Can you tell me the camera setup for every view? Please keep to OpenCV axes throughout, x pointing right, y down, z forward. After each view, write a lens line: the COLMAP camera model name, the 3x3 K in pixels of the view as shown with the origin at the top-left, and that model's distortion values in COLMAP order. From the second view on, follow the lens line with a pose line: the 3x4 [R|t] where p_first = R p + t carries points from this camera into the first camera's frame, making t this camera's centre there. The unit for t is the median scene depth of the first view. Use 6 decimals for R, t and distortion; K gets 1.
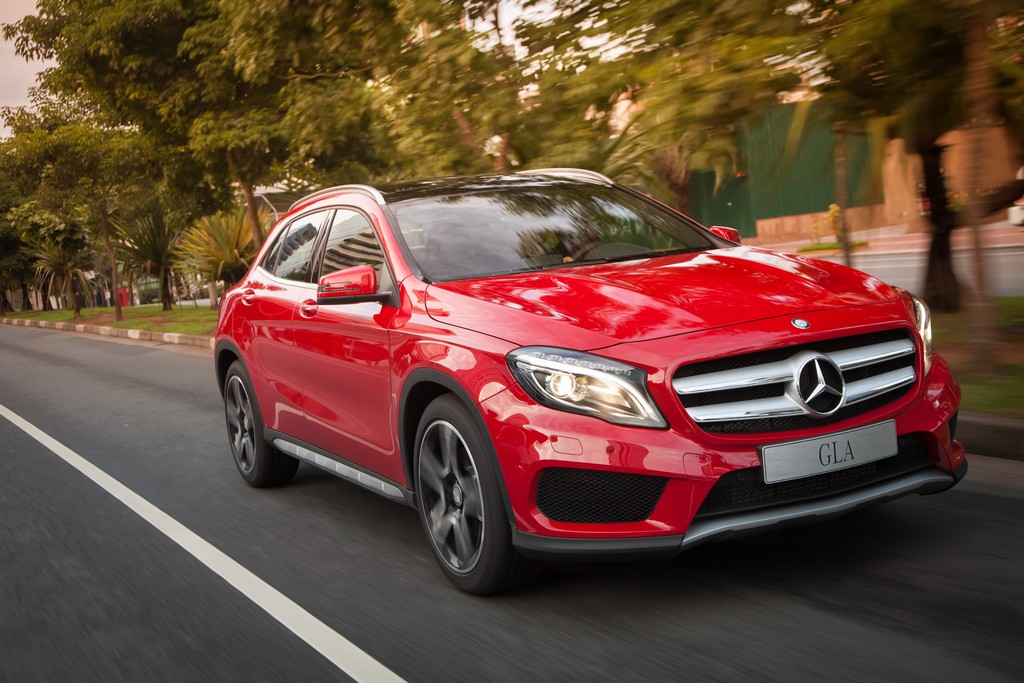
lens RADIAL K [[1318.7, 0, 516.1], [0, 1318.7, 340.0], [0, 0, 1]] dist [0.079249, 0.000000]
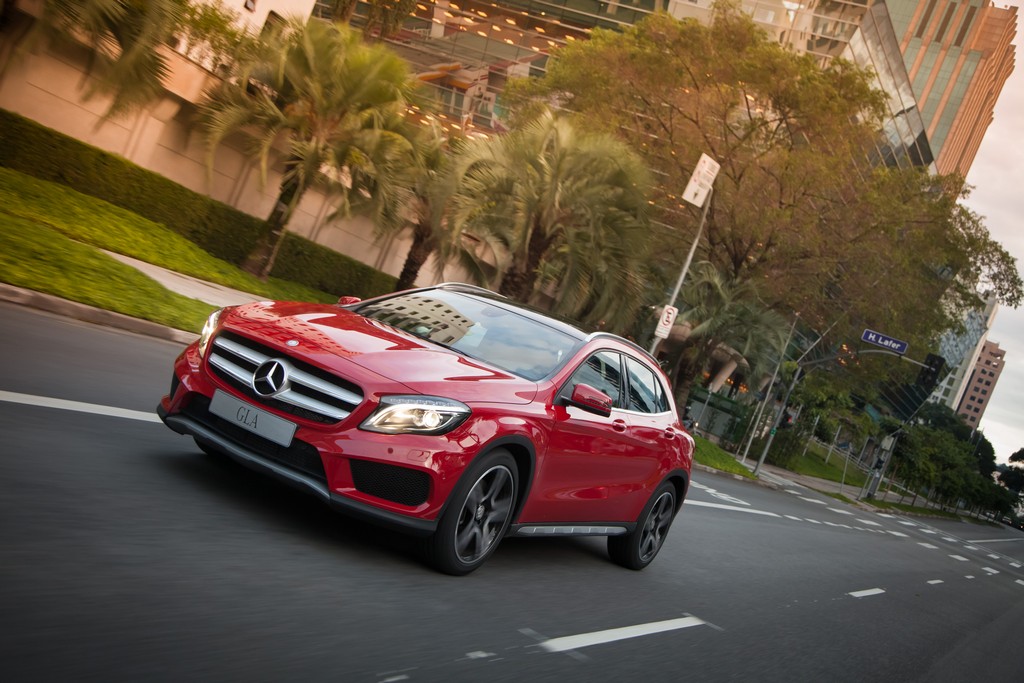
lens RADIAL K [[1200.5, 0, 511.2], [0, 1200.5, 344.4], [0, 0, 1]] dist [0.195968, 0.000000]
pose [[0.510150, 0.315725, -0.800040, 1.497908], [-0.479226, 0.876760, 0.040421, -0.194108], [0.714205, 0.362779, 0.598583, 0.334247]]
